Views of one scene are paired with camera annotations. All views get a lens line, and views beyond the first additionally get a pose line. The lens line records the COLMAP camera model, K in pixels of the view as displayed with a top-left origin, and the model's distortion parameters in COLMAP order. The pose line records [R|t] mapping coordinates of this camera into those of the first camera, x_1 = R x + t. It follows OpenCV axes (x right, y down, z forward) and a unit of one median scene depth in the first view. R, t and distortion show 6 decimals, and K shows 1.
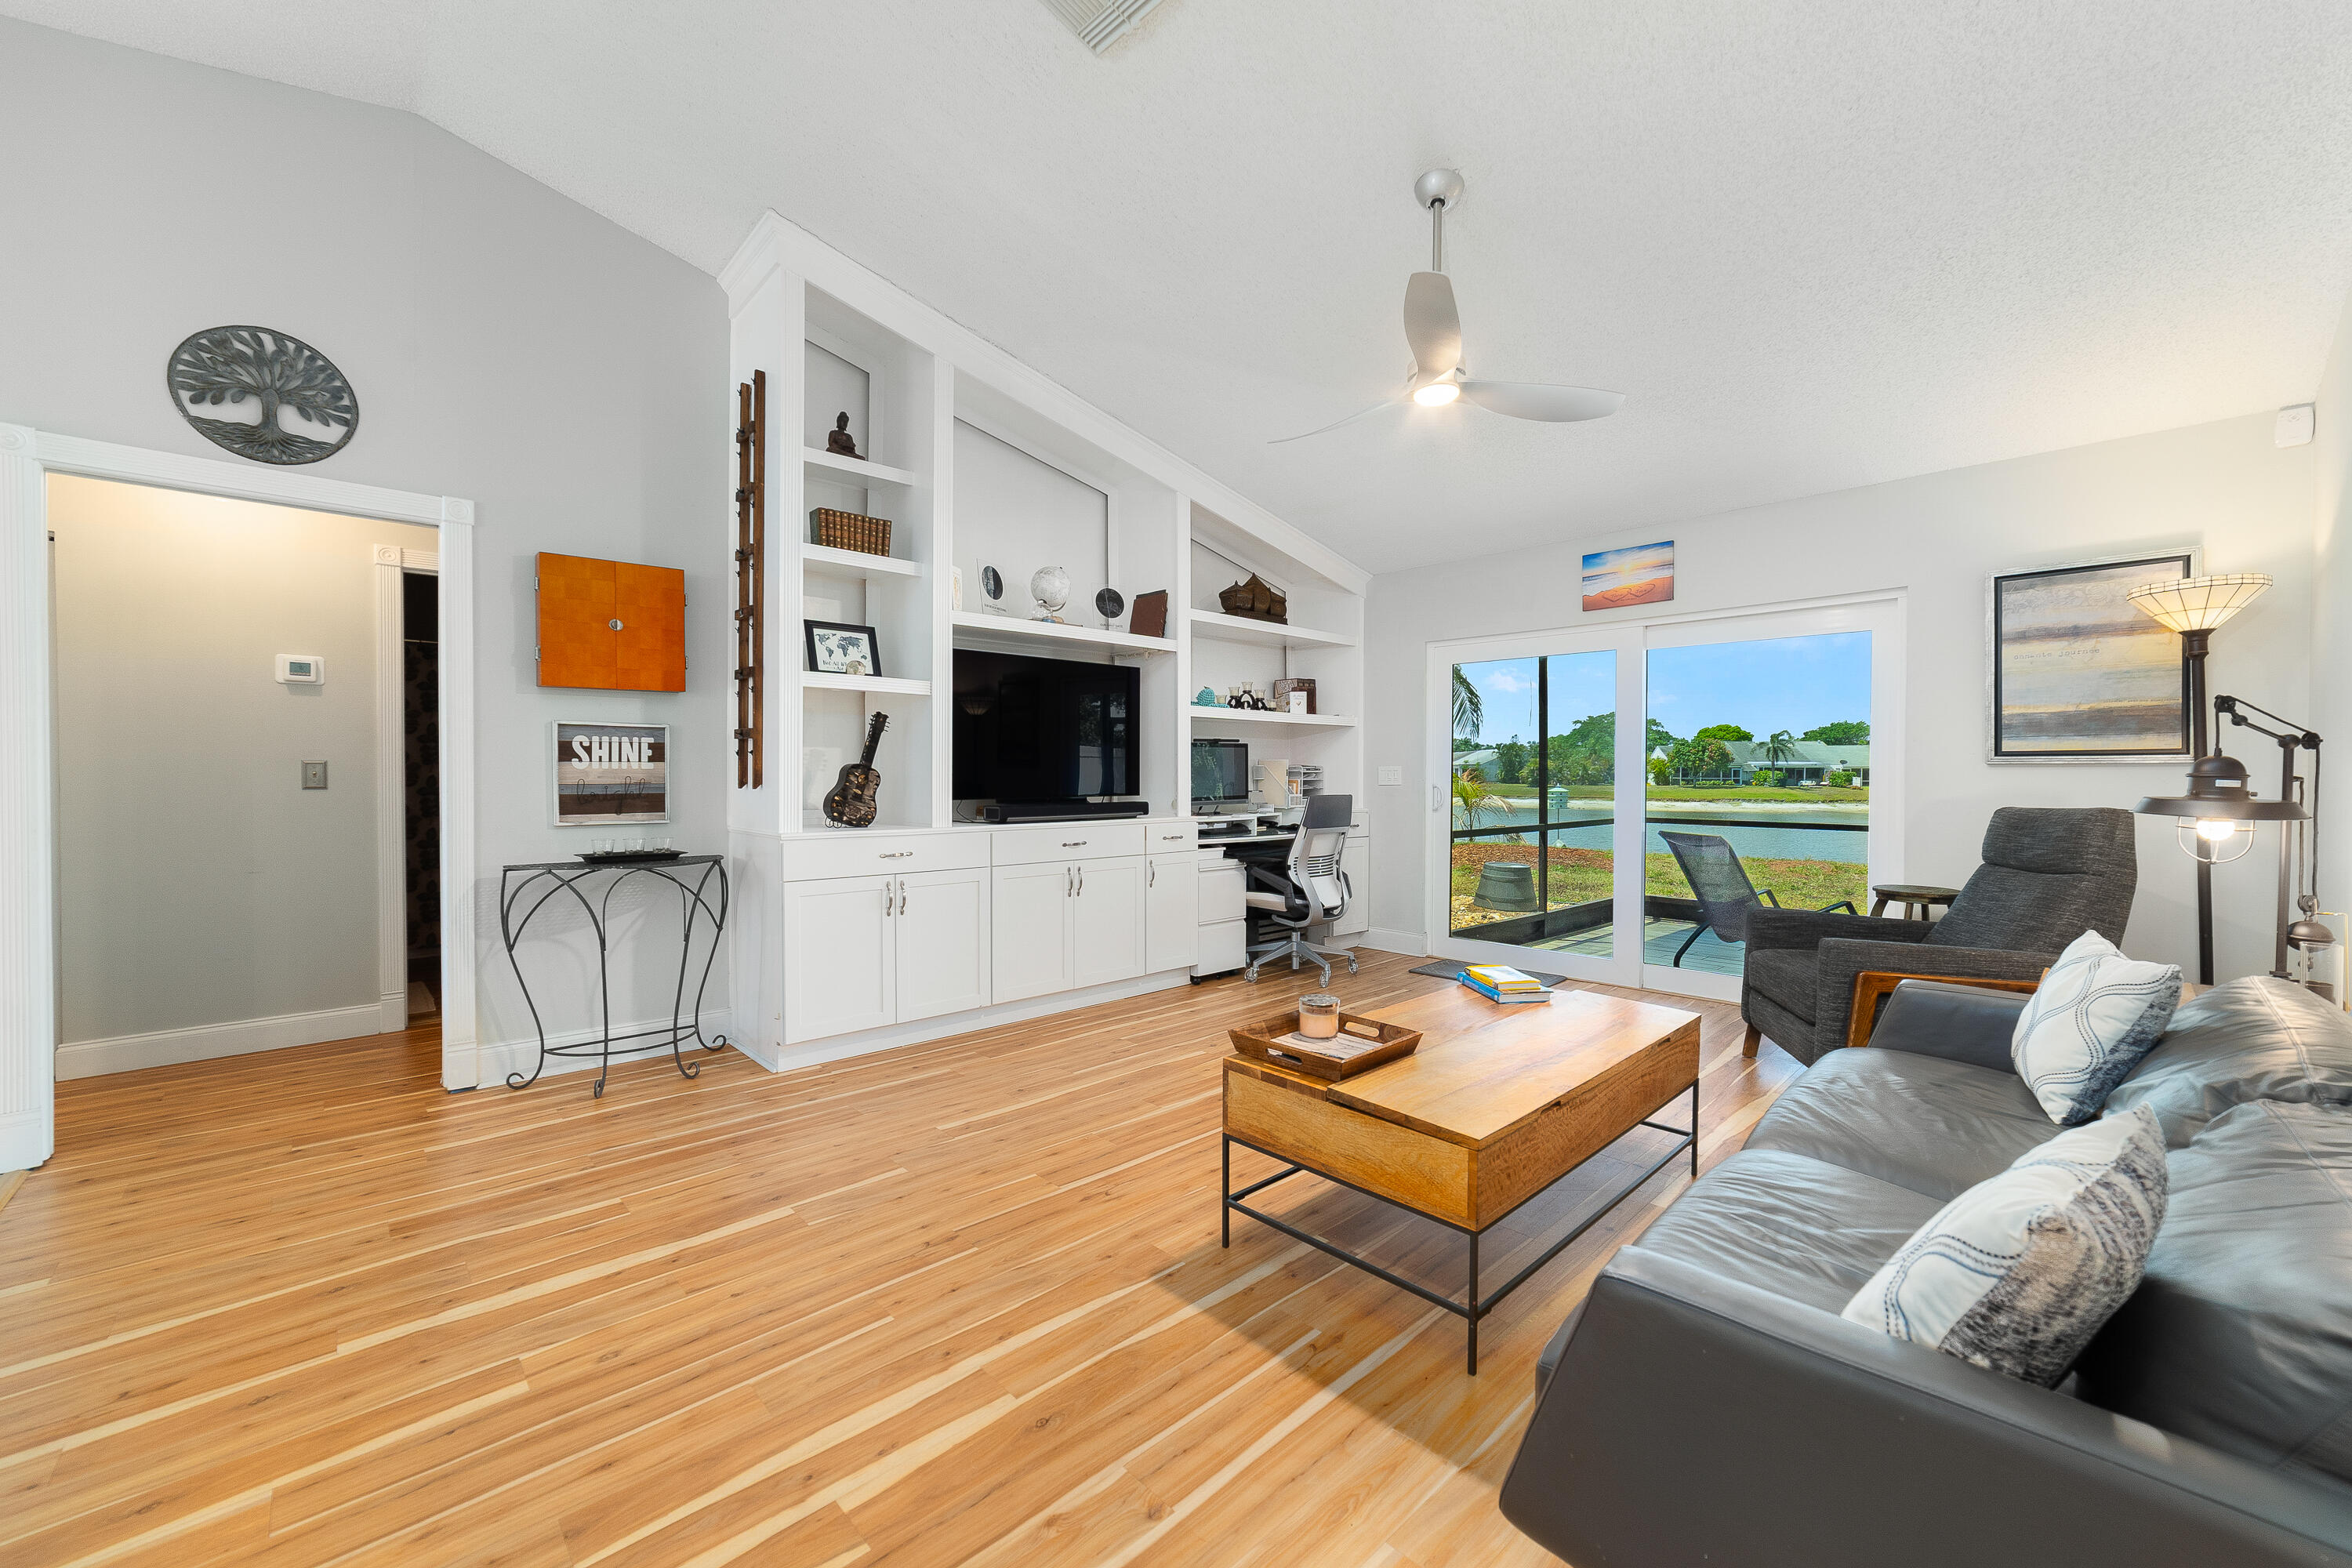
lens RADIAL K [[914.6, 0, 1180.6], [0, 914.6, 780.2], [0, 0, 1]] dist [-0.019489, 0.006564]
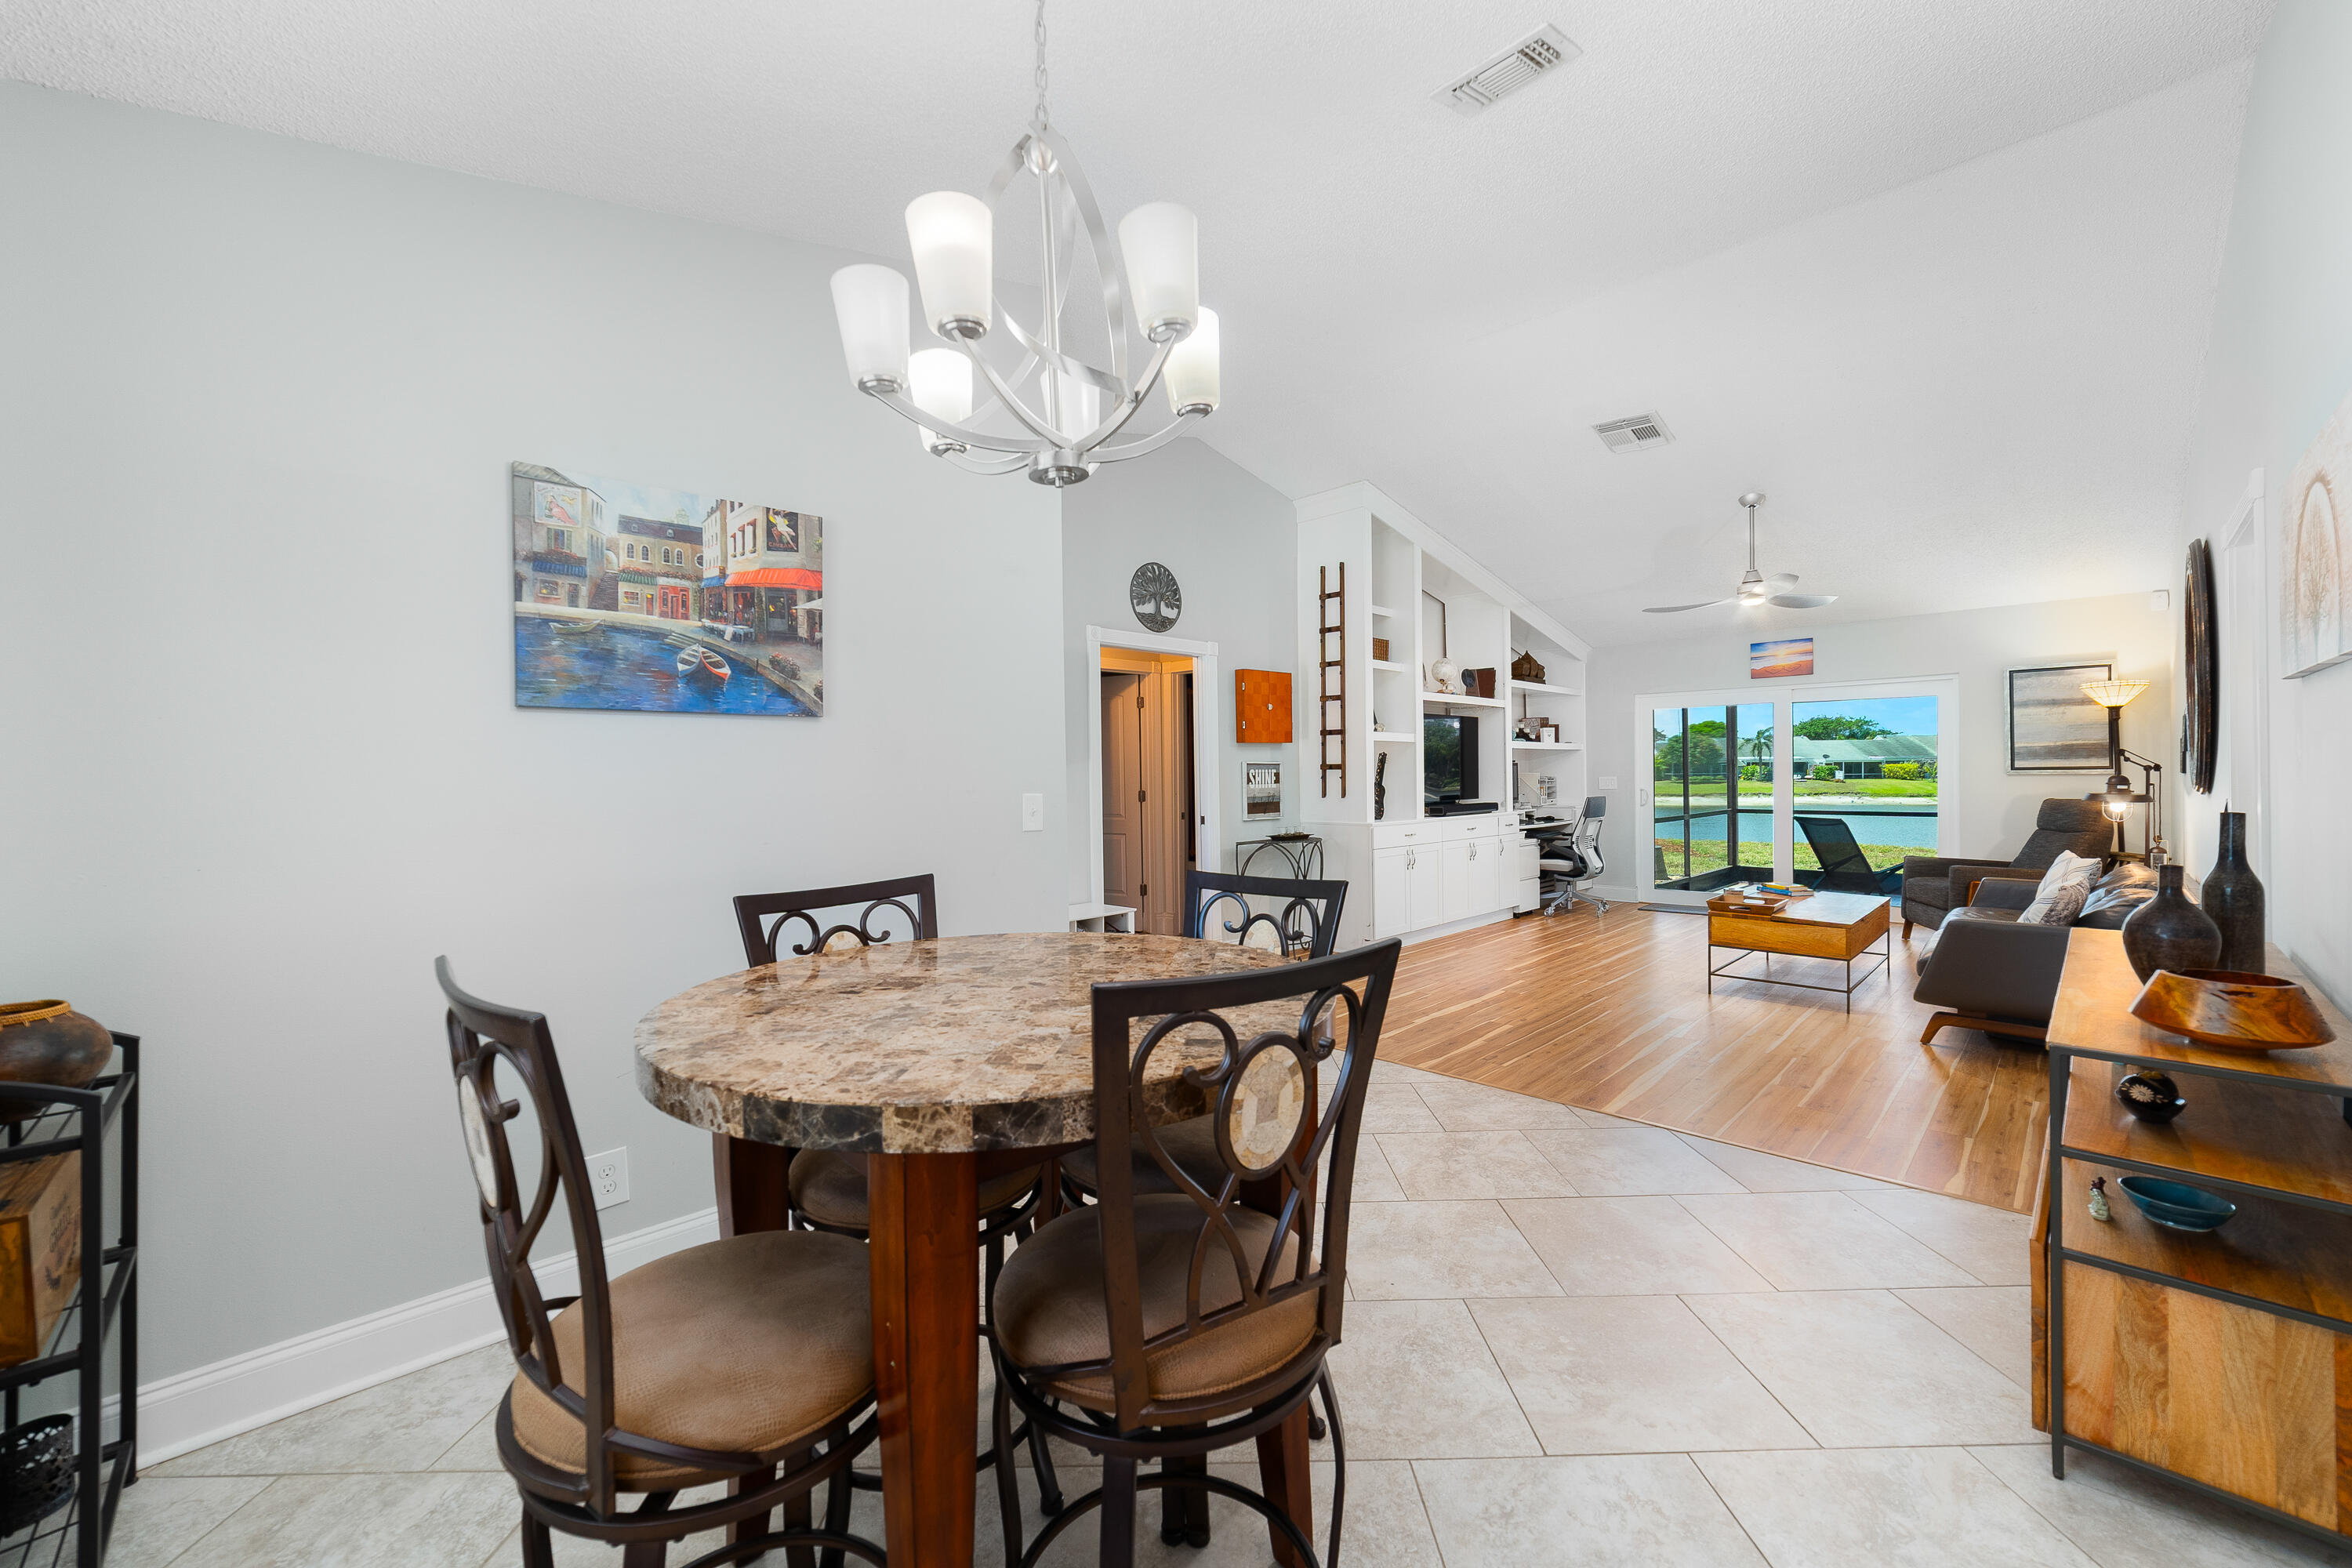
lens RADIAL K [[914.6, 0, 1200.0], [0, 914.6, 772.8], [0, 0, 1]] dist [-0.019489, 0.006564]
pose [[0.999248, -0.013476, 0.036349, -0.779478], [0.013806, 0.999865, -0.008857, -0.026842], [-0.036225, 0.009352, 0.999300, -0.741955]]
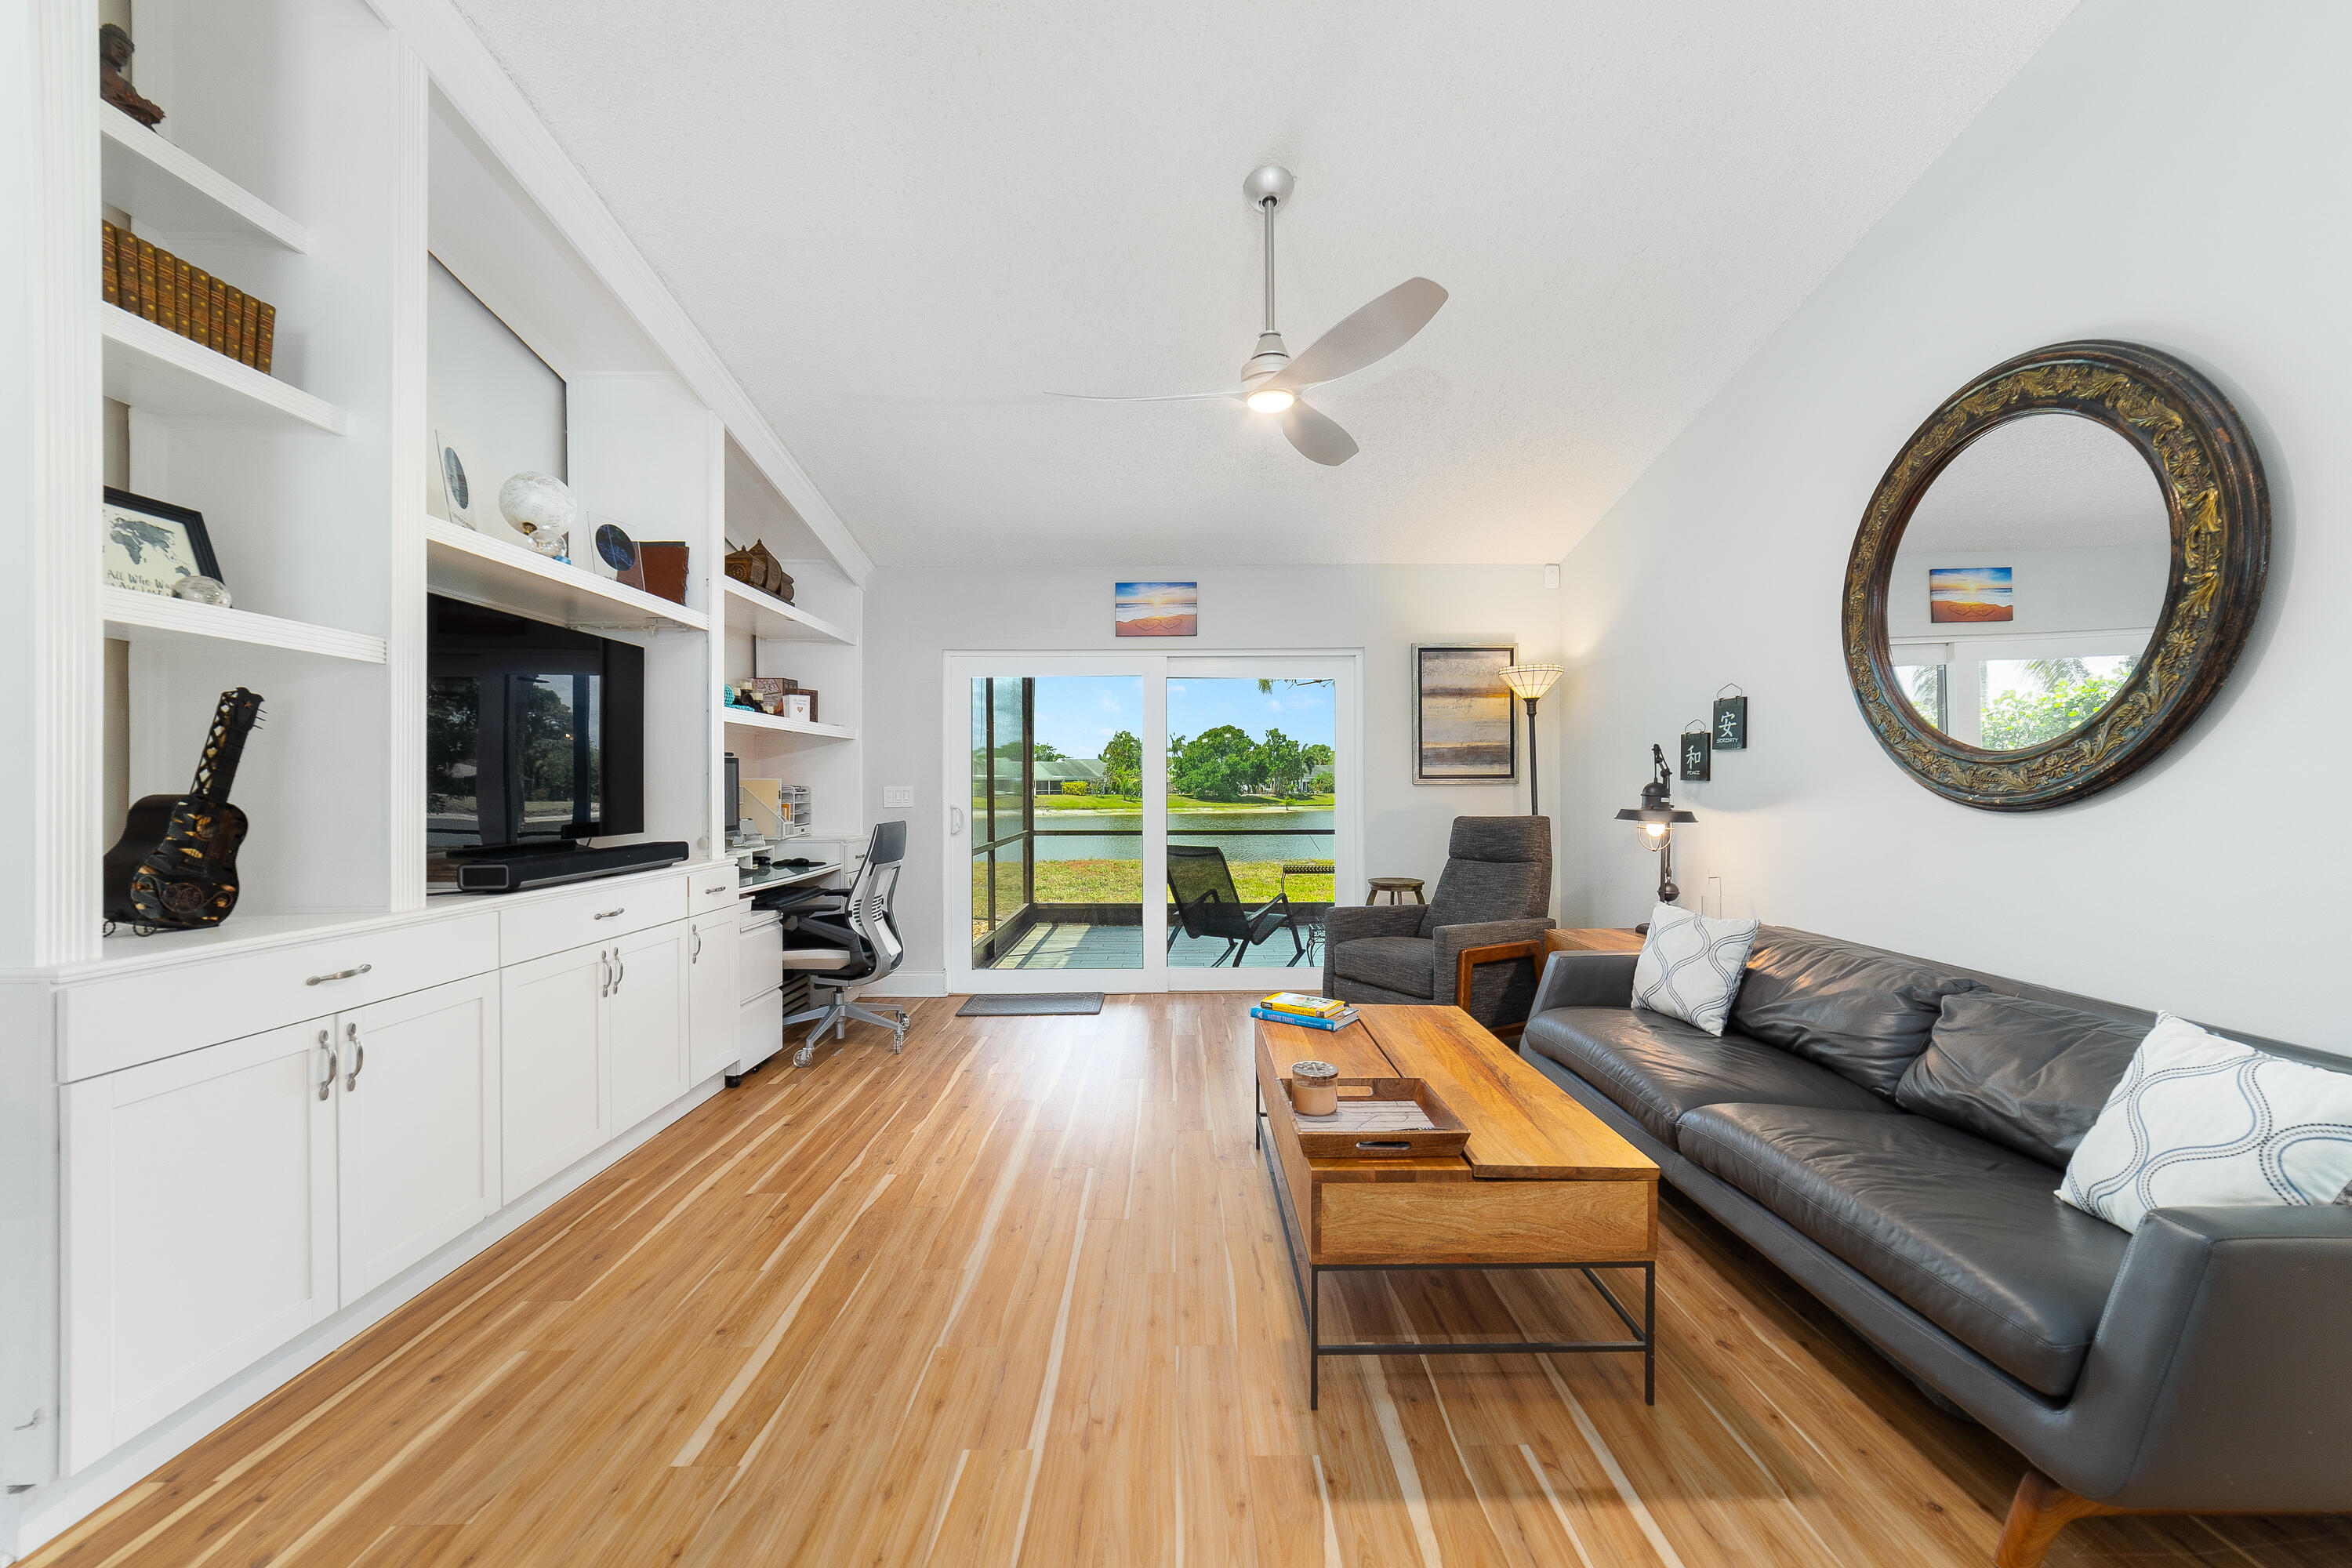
lens RADIAL K [[914.6, 0, 1172.7], [0, 914.6, 780.6], [0, 0, 1]] dist [-0.019489, 0.006564]
pose [[0.685778, -0.001826, 0.727808, -0.361960], [0.010807, 0.999912, -0.007673, -0.016701], [-0.727730, 0.013128, 0.685738, 0.322754]]
